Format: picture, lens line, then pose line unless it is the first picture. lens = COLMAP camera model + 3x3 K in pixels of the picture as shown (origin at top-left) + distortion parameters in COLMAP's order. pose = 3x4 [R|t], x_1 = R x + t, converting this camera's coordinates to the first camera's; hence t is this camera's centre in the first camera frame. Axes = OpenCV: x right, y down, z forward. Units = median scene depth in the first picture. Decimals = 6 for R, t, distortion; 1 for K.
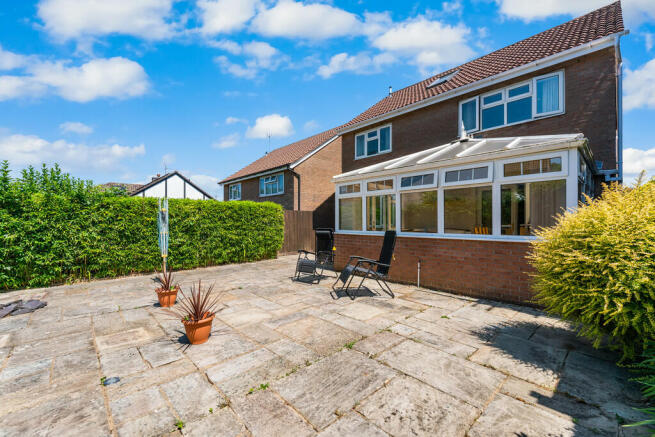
lens RADIAL K [[265.9, 0, 330.3], [0, 265.9, 223.6], [0, 0, 1]] dist [-0.002429, -0.000841]
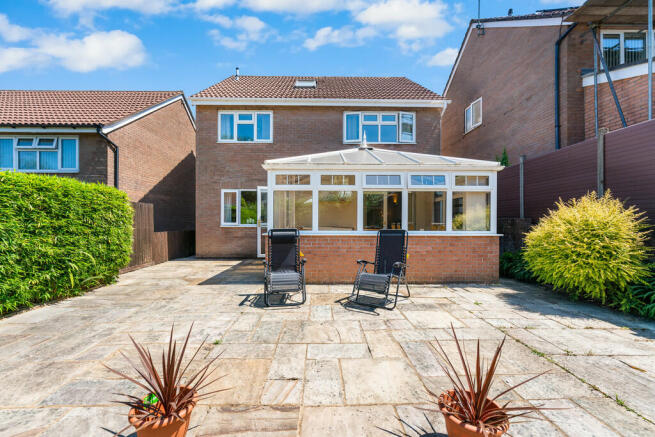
lens RADIAL K [[265.9, 0, 325.2], [0, 265.9, 220.9], [0, 0, 1]] dist [-0.002429, -0.000841]
pose [[0.682303, 0.002658, 0.731065, -0.521002], [0.000685, 0.999991, -0.004275, -0.000506], [-0.731070, 0.003417, 0.682294, 0.425431]]
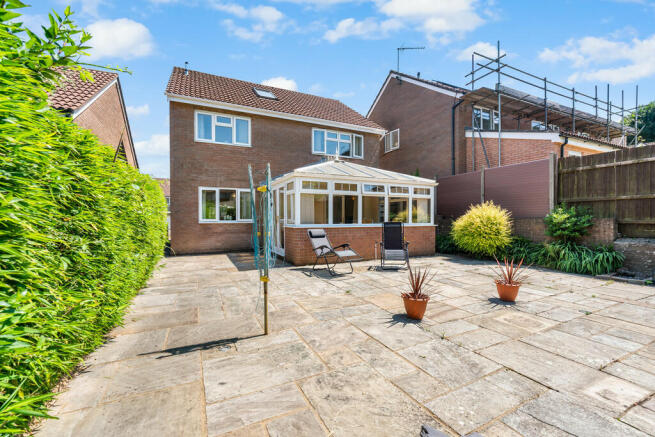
lens RADIAL K [[265.9, 0, 318.4], [0, 265.9, 218.5], [0, 0, 1]] dist [-0.002429, -0.000841]
pose [[0.341315, 0.005301, 0.939934, -1.045642], [0.005940, 0.999952, -0.007796, 0.013154], [-0.939930, 0.008244, 0.341267, 0.714819]]
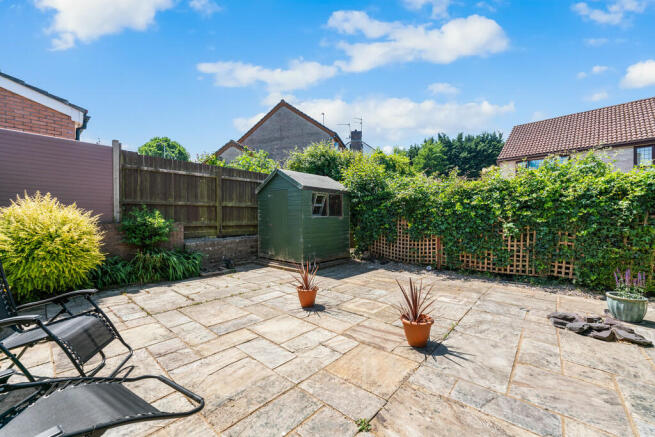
lens RADIAL K [[265.9, 0, 330.1], [0, 265.9, 222.9], [0, 0, 1]] dist [-0.002429, -0.000841]
pose [[-0.995667, 0.008520, -0.092599, -0.242626], [0.006423, 0.999716, 0.022929, -0.006171], [0.092768, 0.022235, -0.995439, 1.169232]]
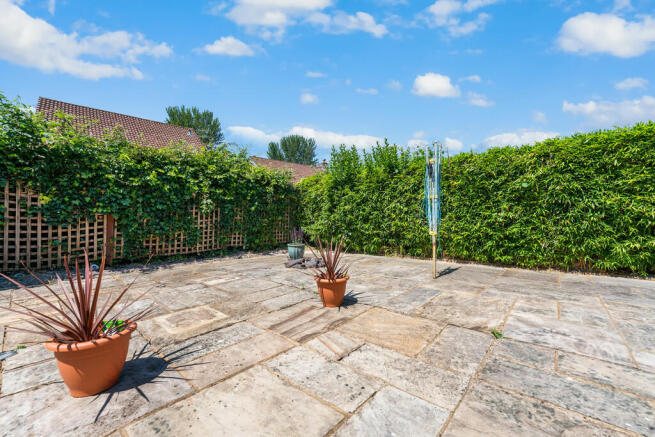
lens RADIAL K [[265.9, 0, 322.8], [0, 265.9, 220.4], [0, 0, 1]] dist [-0.002429, -0.000841]
pose [[0.075960, 0.011640, -0.997043, -0.010543], [0.006166, 0.999907, 0.012143, 0.079022], [0.997092, -0.007071, 0.075881, 0.669568]]
